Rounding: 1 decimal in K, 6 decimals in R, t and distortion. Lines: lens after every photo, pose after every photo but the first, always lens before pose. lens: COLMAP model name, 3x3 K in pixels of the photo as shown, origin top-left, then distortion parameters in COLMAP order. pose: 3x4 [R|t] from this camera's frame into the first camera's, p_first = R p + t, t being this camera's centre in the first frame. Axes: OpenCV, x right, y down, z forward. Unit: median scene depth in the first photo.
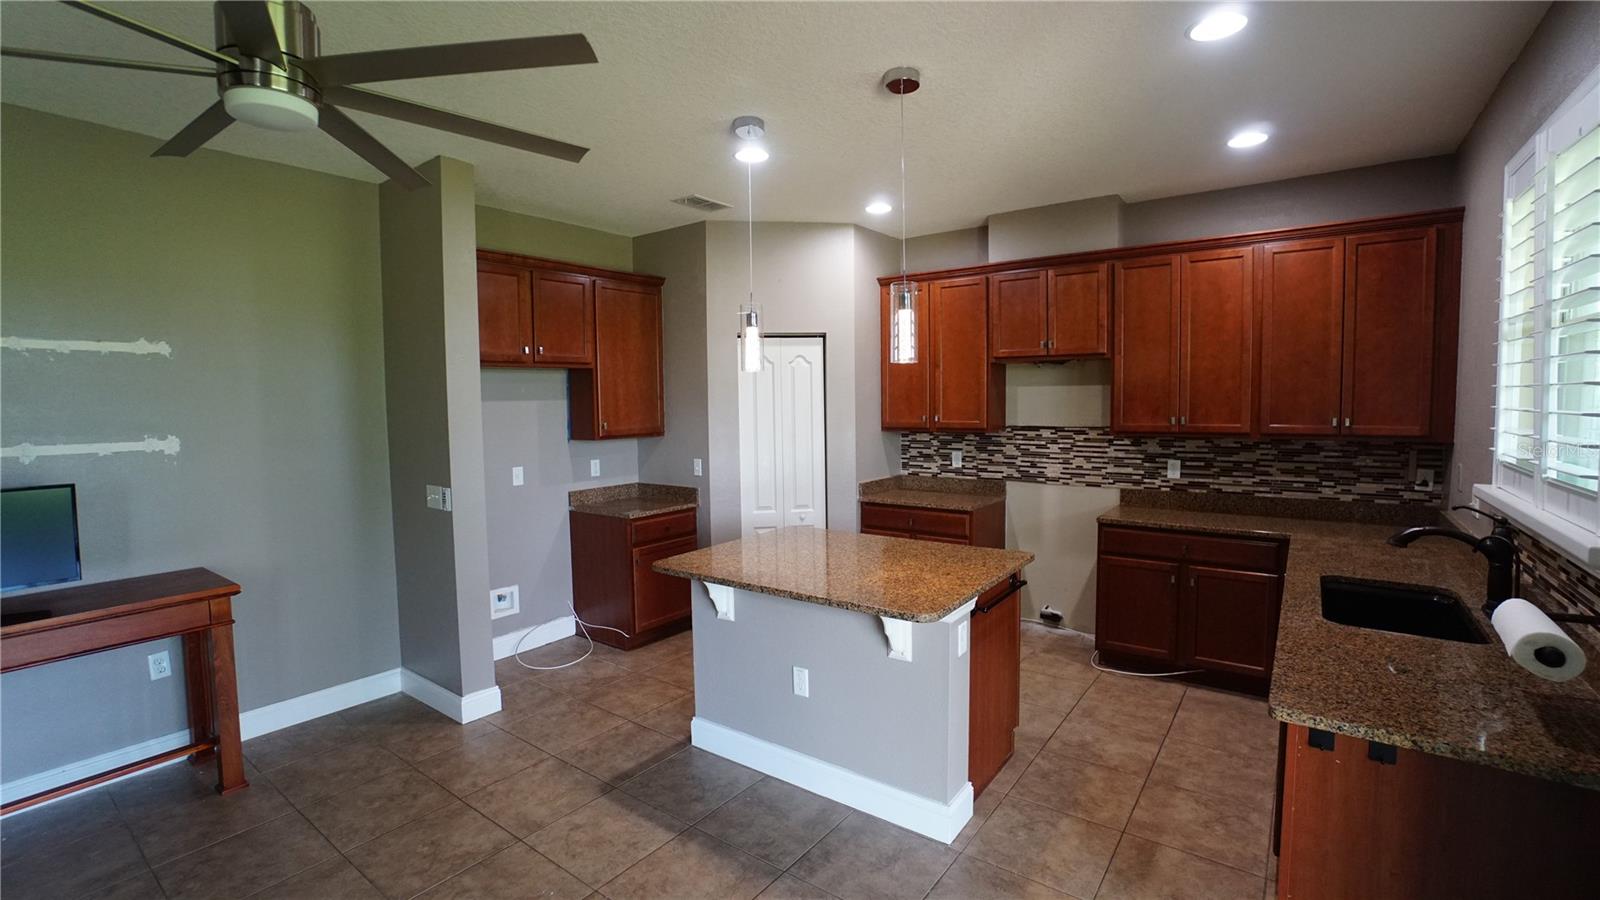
lens RADIAL K [[702.0, 0, 791.7], [0, 702.0, 444.5], [0, 0, 1]] dist [-0.042665, 0.005293]
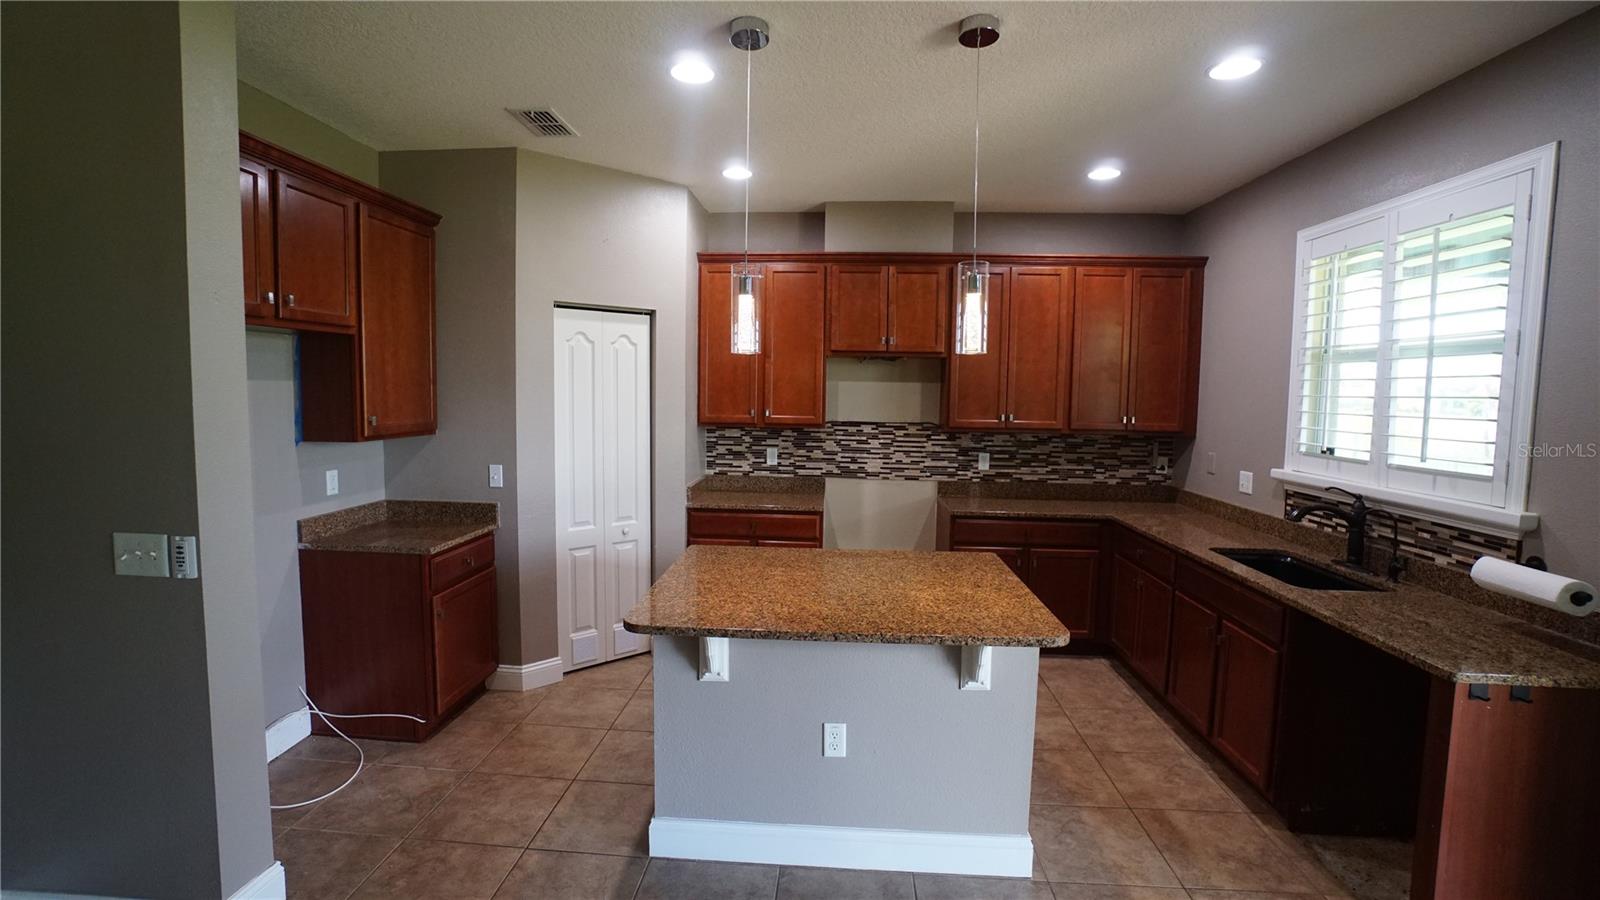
lens RADIAL K [[702.0, 0, 796.7], [0, 702.0, 445.6], [0, 0, 1]] dist [-0.042665, 0.005293]
pose [[0.840932, -0.016398, 0.540892, -0.288287], [0.008495, 0.999818, 0.017103, -0.010732], [-0.541074, -0.009788, 0.840918, 0.217987]]
